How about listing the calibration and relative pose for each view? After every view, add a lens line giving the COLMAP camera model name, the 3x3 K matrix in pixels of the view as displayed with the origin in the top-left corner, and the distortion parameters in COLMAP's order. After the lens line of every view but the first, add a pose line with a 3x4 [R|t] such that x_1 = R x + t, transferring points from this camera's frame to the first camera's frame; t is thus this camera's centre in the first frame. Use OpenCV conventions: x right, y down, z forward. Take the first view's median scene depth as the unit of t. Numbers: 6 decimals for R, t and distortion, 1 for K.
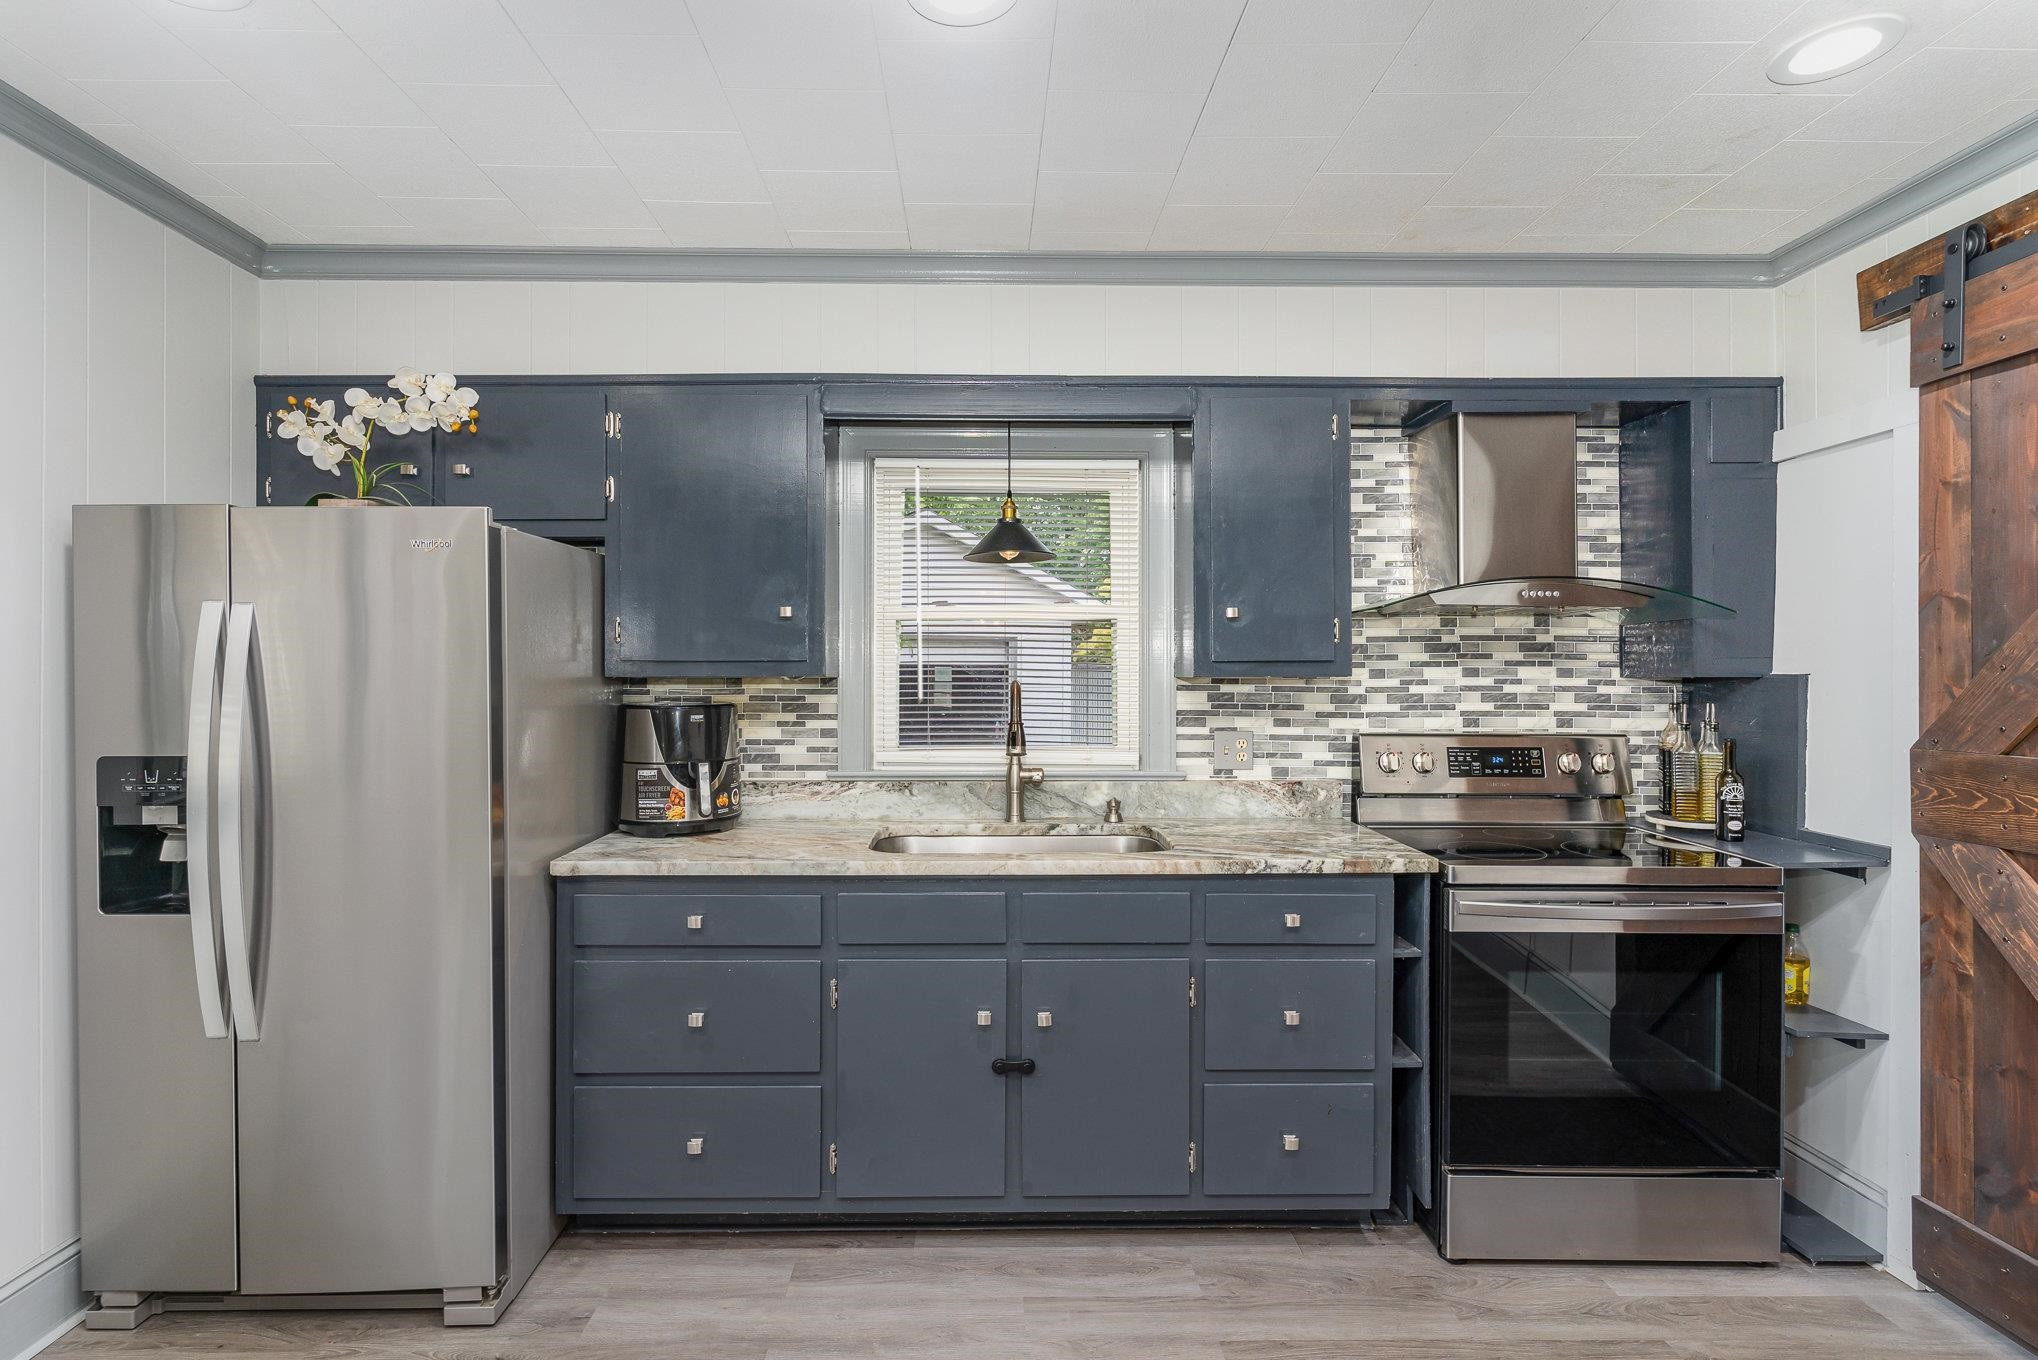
lens RADIAL K [[996.1, 0, 993.3], [0, 996.1, 670.0], [0, 0, 1]] dist [0.000064, 0.001143]
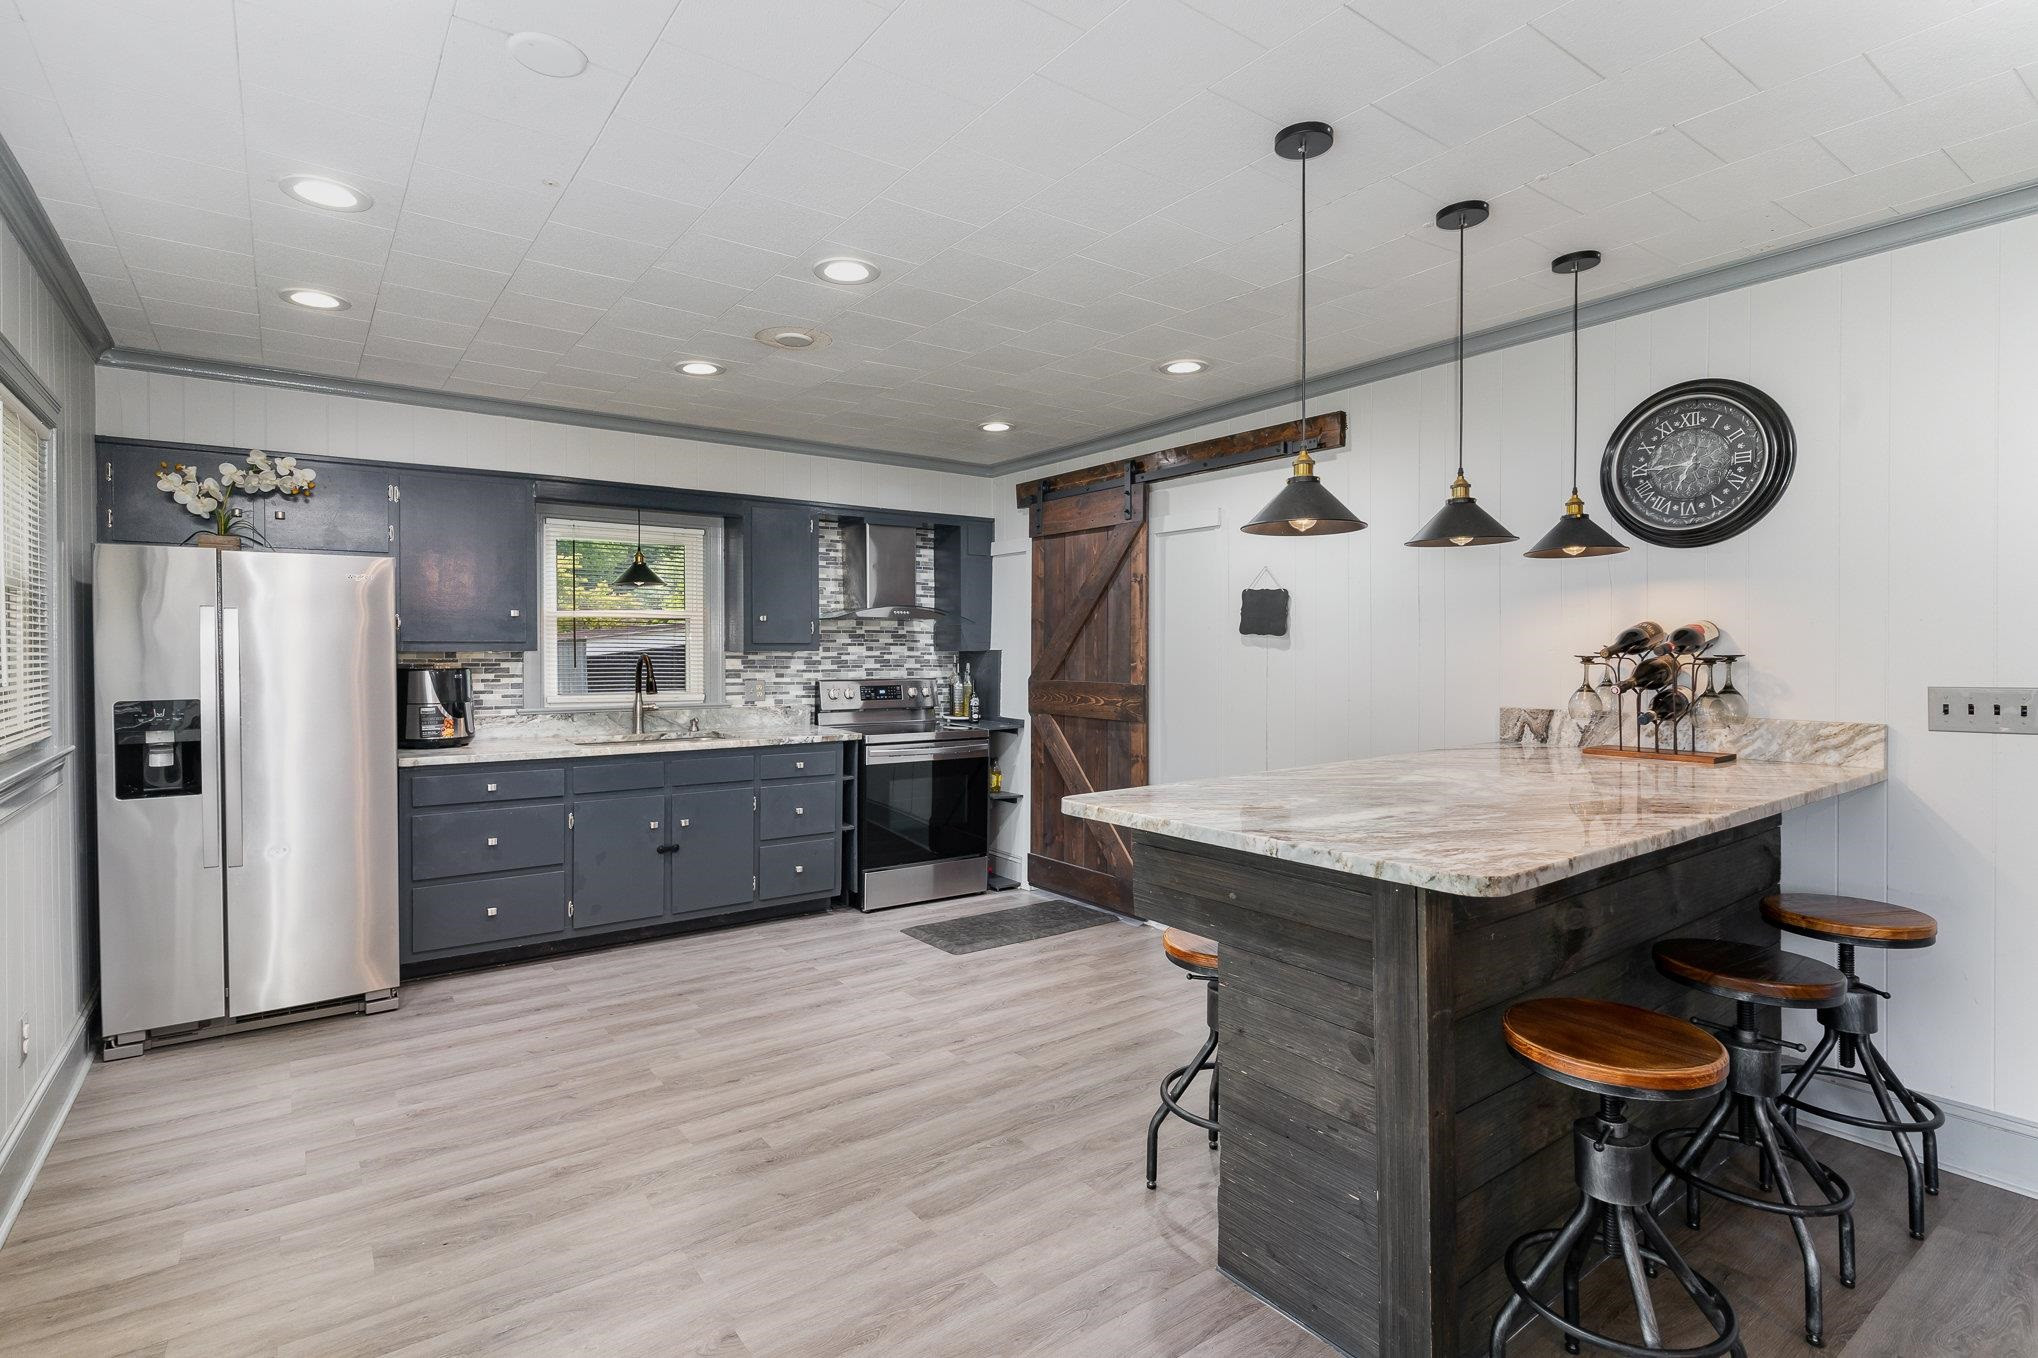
lens RADIAL K [[996.1, 0, 993.3], [0, 996.1, 669.0], [0, 0, 1]] dist [0.000064, 0.001143]
pose [[0.821108, -0.010502, 0.570676, -0.492722], [-0.005121, 0.999655, 0.025765, -0.010701], [-0.570750, -0.024078, 0.820771, -0.841870]]
